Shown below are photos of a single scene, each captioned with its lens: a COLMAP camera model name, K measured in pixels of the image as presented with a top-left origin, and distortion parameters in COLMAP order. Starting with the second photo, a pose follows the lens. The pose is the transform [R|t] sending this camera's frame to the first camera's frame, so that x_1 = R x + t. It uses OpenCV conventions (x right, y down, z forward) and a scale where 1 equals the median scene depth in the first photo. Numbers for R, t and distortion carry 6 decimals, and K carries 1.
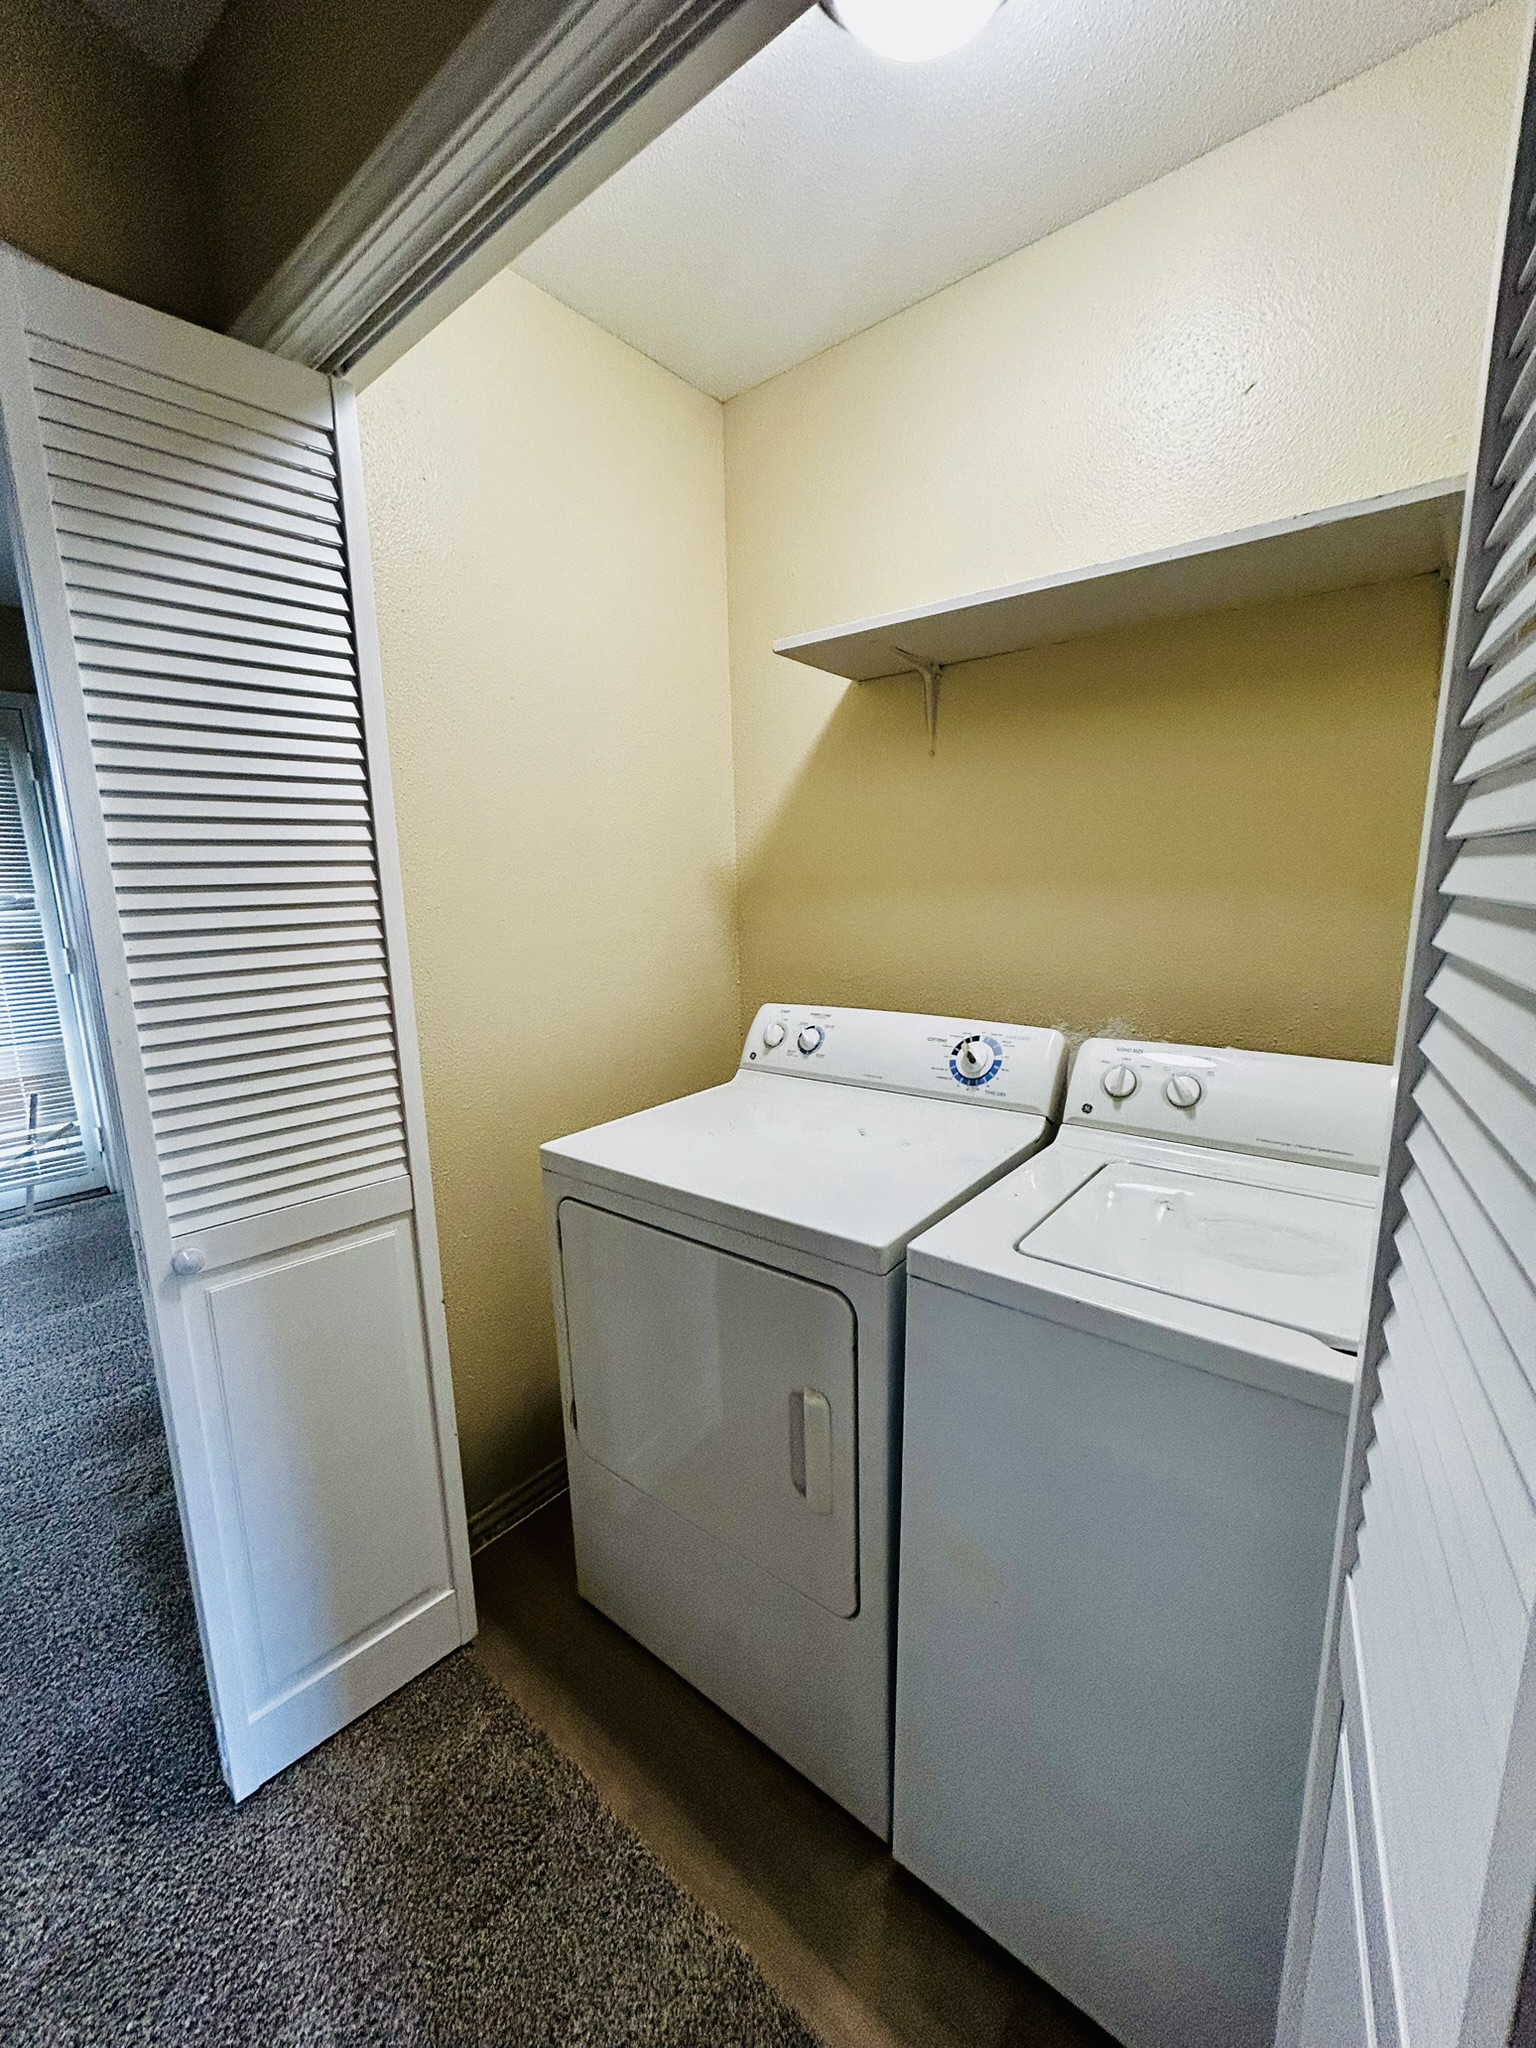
lens RADIAL K [[832.9, 0, 769.9], [0, 832.9, 1021.0], [0, 0, 1]] dist [-0.000713, 0.000090]
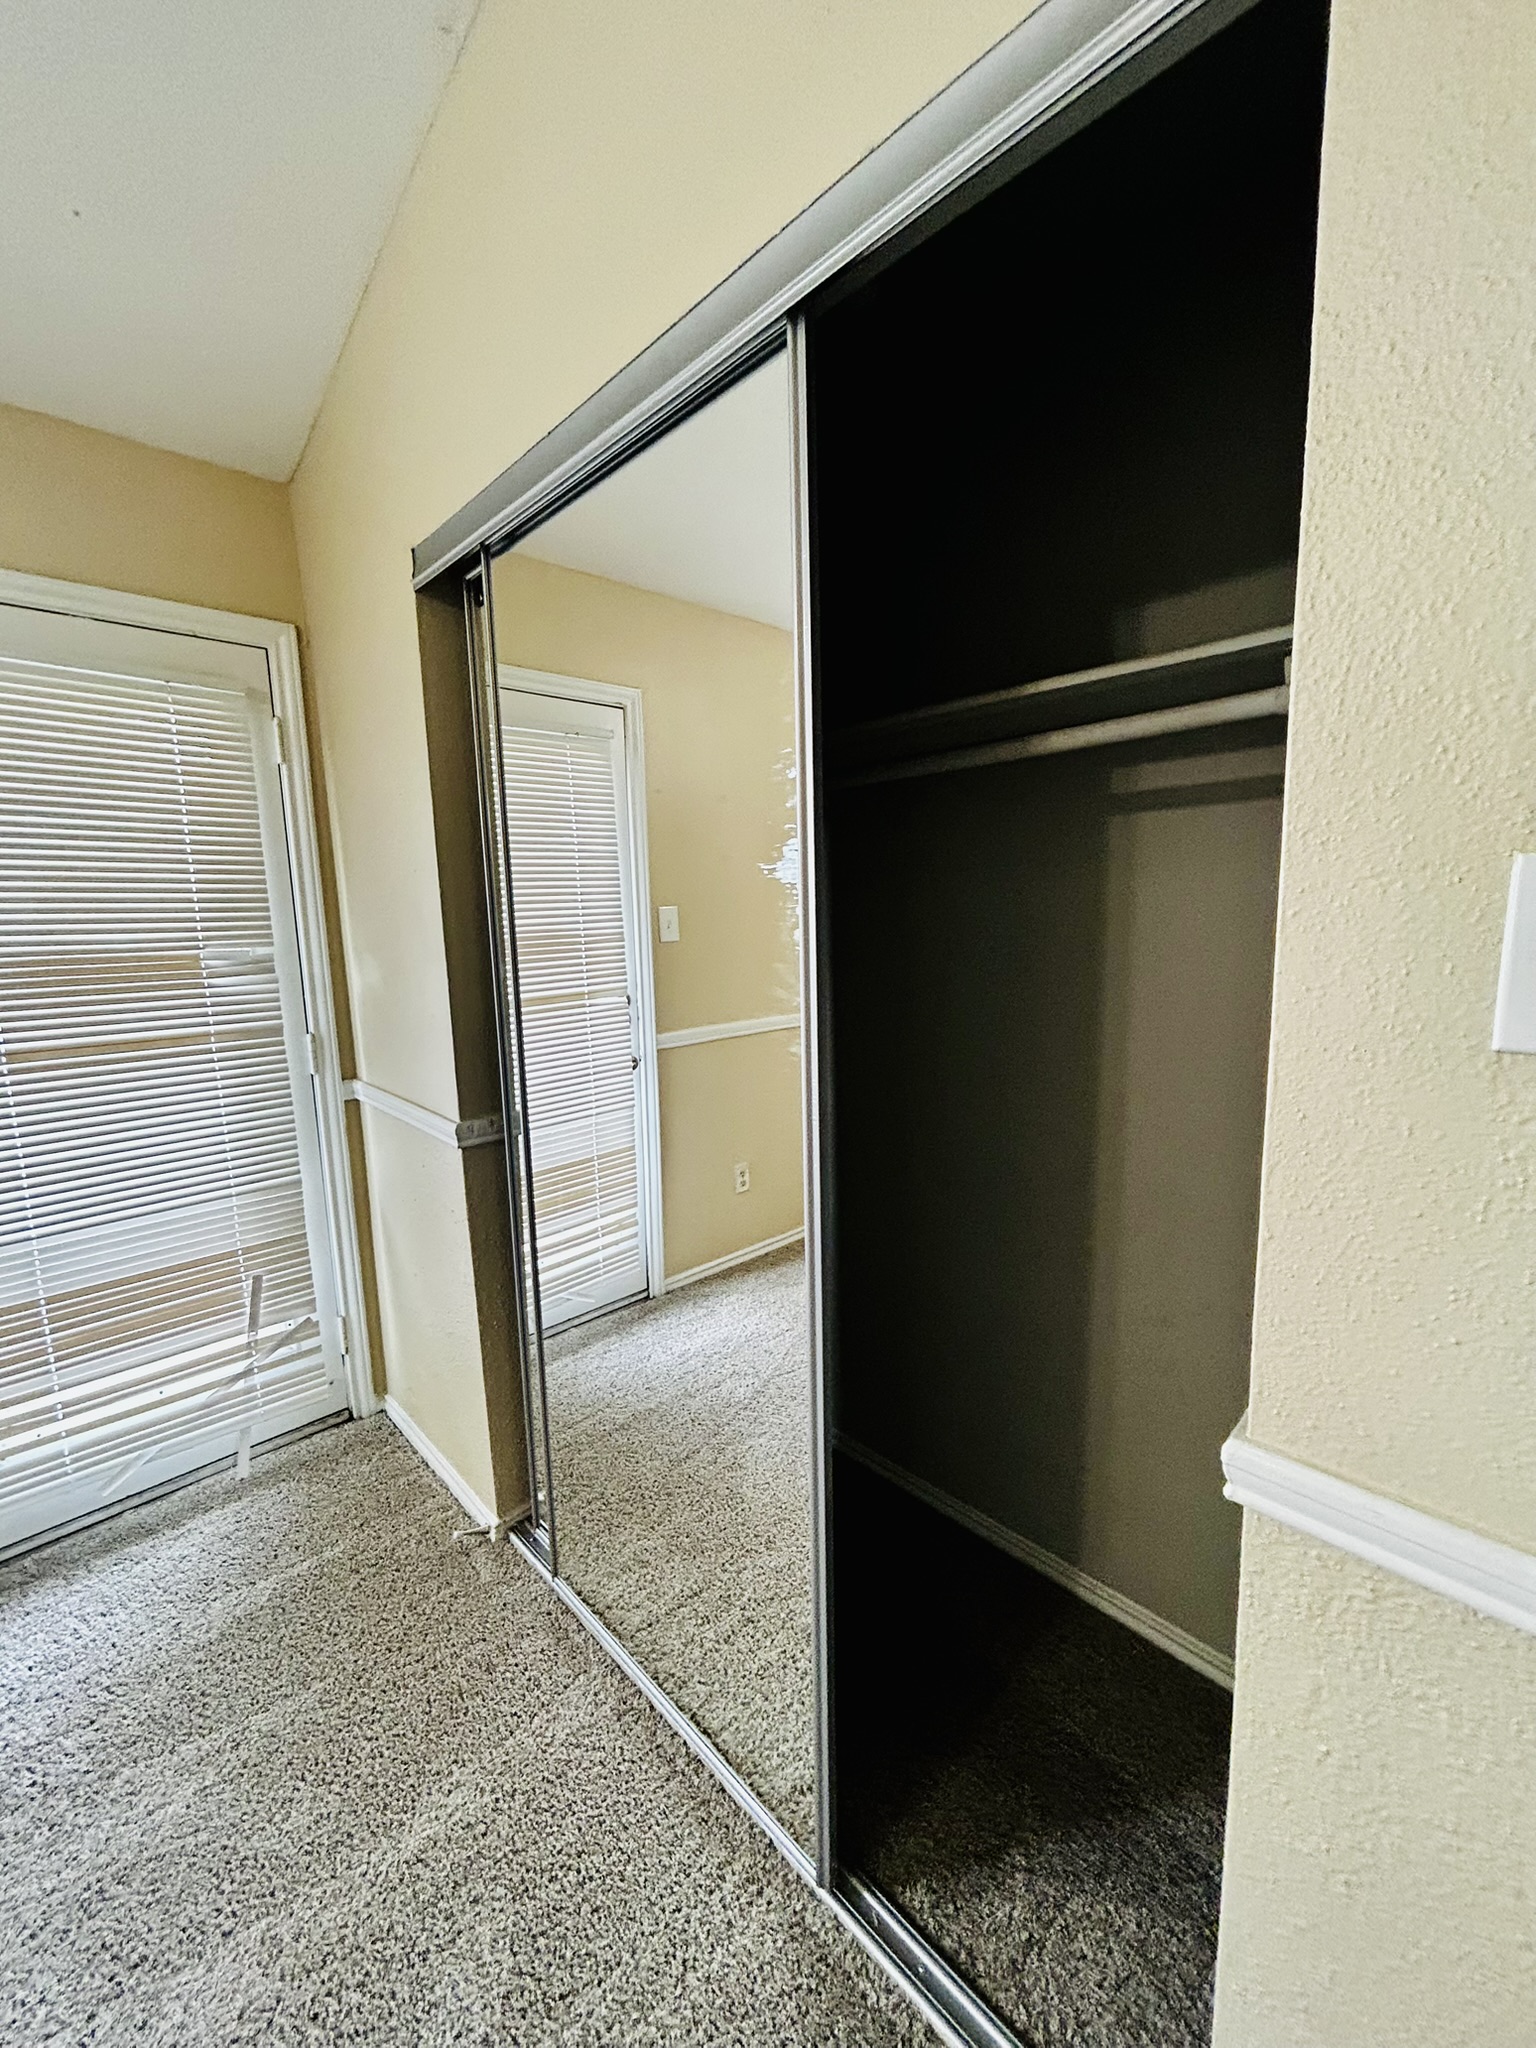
lens RADIAL K [[832.9, 0, 765.6], [0, 832.9, 1029.6], [0, 0, 1]] dist [-0.000713, 0.000090]
pose [[0.992633, 0.020348, -0.119438, -0.442920], [-0.024750, 0.999064, -0.035486, -0.078832], [0.118604, 0.038181, 0.992207, 0.428888]]
